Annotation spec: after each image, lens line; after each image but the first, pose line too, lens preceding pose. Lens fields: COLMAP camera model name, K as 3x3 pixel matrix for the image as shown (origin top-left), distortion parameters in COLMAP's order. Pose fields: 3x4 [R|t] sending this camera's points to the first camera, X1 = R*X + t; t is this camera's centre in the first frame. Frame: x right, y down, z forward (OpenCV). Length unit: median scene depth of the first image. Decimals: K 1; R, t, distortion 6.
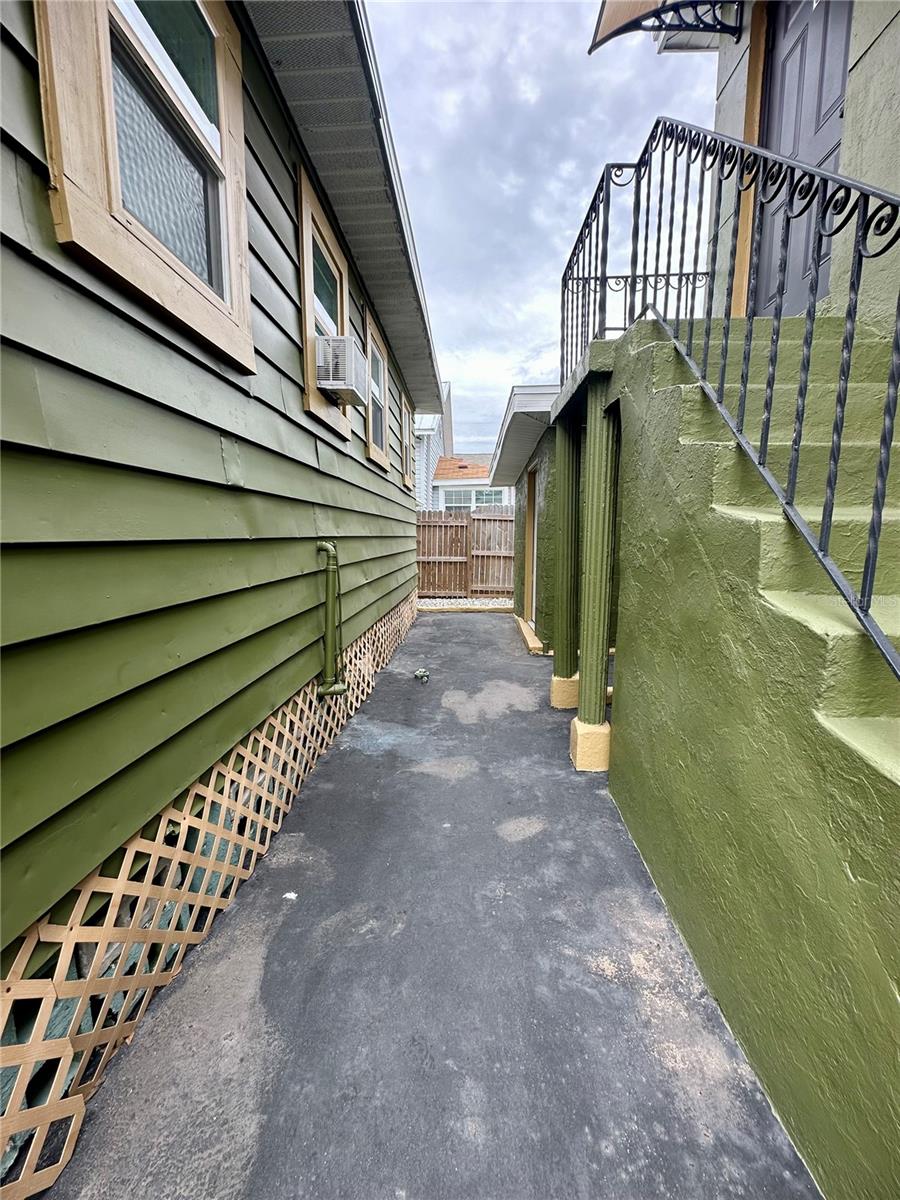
lens RADIAL K [[482.2, 0, 444.9], [0, 482.2, 599.0], [0, 0, 1]] dist [-0.002580, -0.000262]
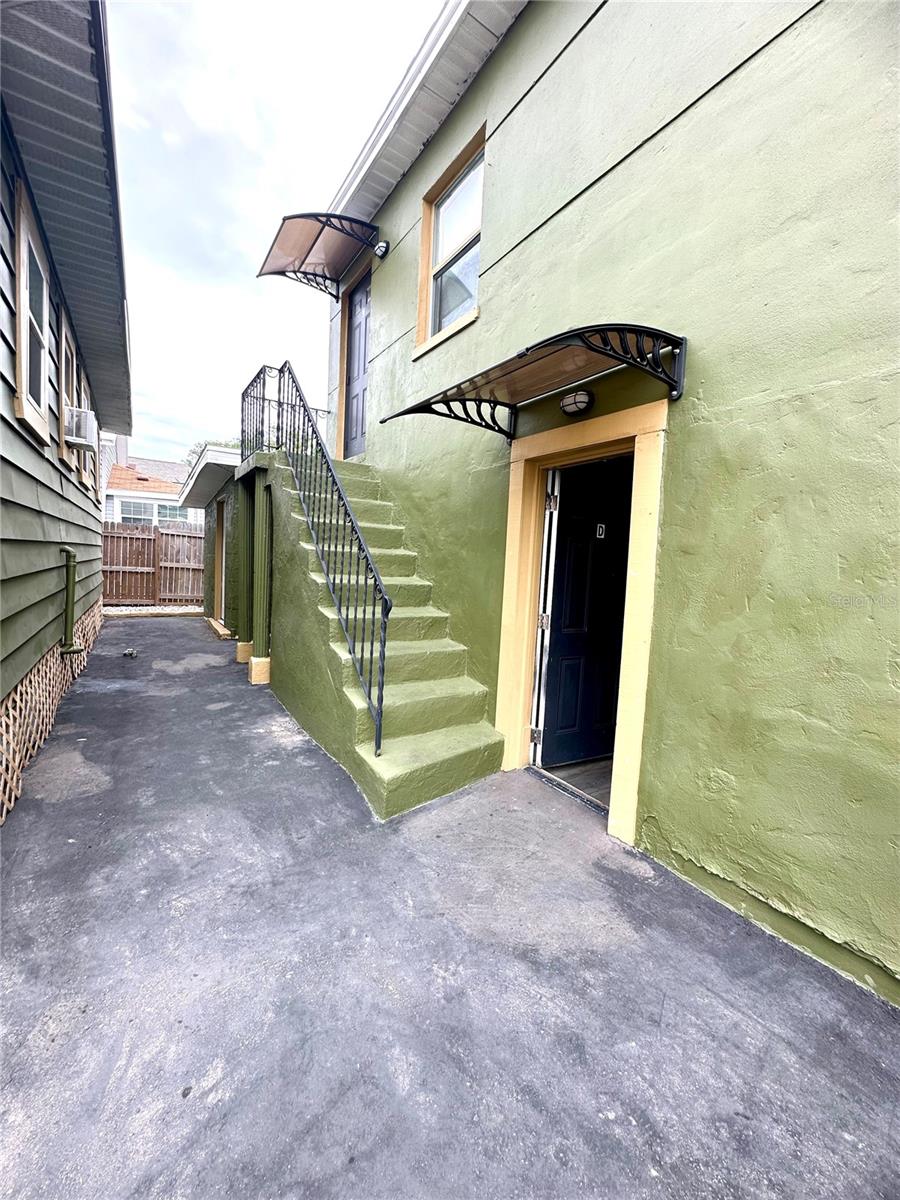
lens RADIAL K [[475.5, 0, 452.2], [0, 475.5, 603.1], [0, 0, 1]] dist [-0.010430, 0.000031]
pose [[0.803444, -0.002081, 0.595376, -0.158925], [0.022934, 0.999360, -0.027455, 0.114056], [-0.594938, 0.035712, 0.802978, -0.780307]]
